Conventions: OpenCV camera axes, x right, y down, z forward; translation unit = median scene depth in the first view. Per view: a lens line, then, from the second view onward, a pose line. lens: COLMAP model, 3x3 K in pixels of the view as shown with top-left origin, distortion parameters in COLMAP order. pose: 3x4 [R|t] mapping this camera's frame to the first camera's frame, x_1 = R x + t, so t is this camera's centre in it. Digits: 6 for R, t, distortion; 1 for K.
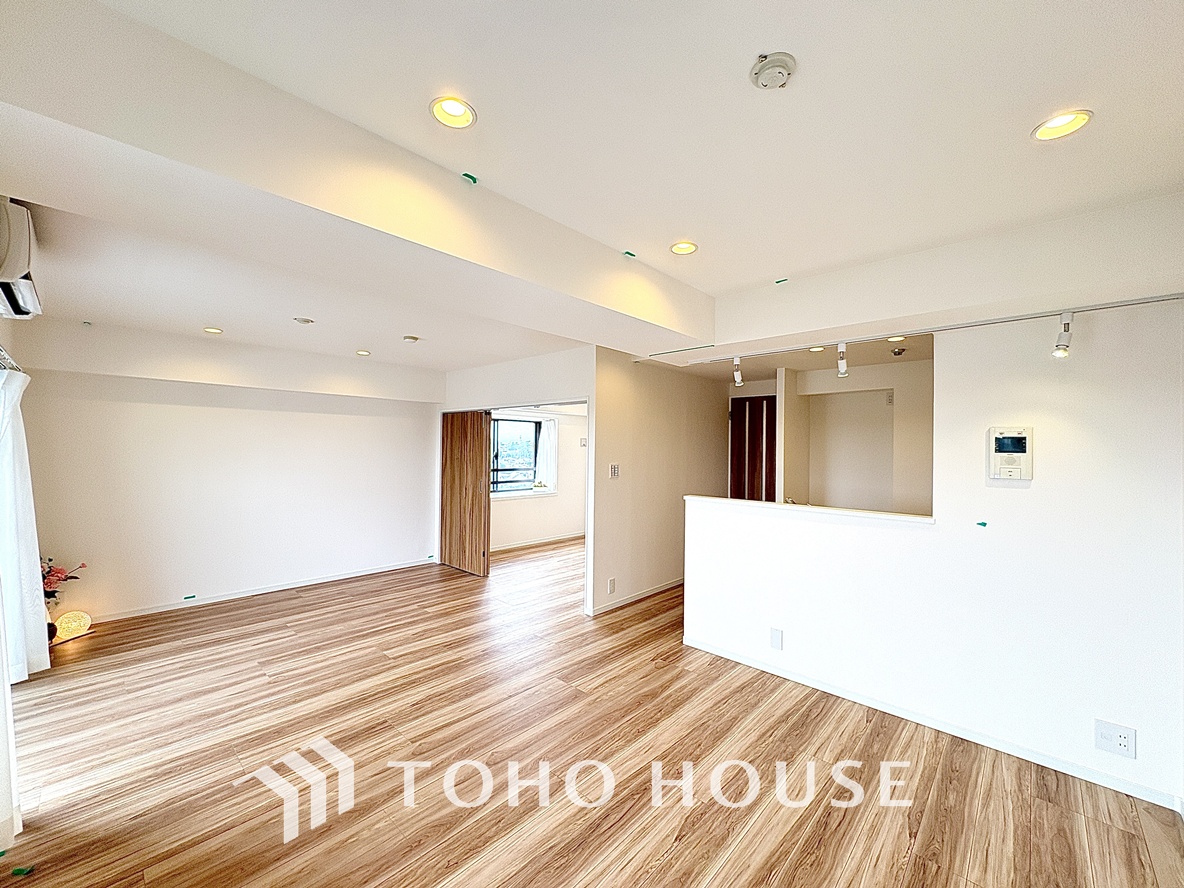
lens RADIAL K [[473.8, 0, 592.5], [0, 473.8, 445.7], [0, 0, 1]] dist [0.003824, 0.000093]
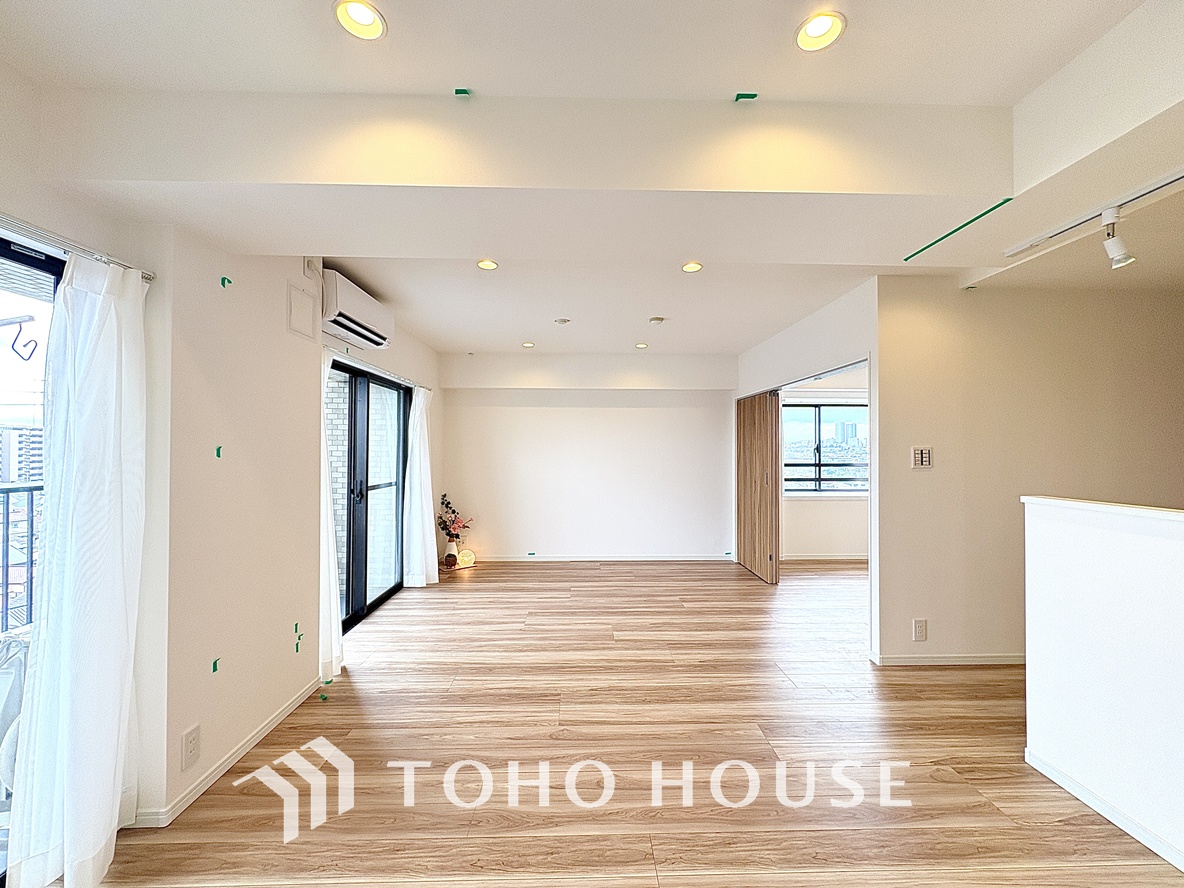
lens RADIAL K [[473.8, 0, 592.7], [0, 473.8, 446.9], [0, 0, 1]] dist [0.003824, 0.000093]
pose [[0.702631, -0.014536, -0.711406, 0.237548], [0.011378, 0.999893, -0.009192, 0.047104], [0.711464, -0.001635, 0.702721, 0.244961]]
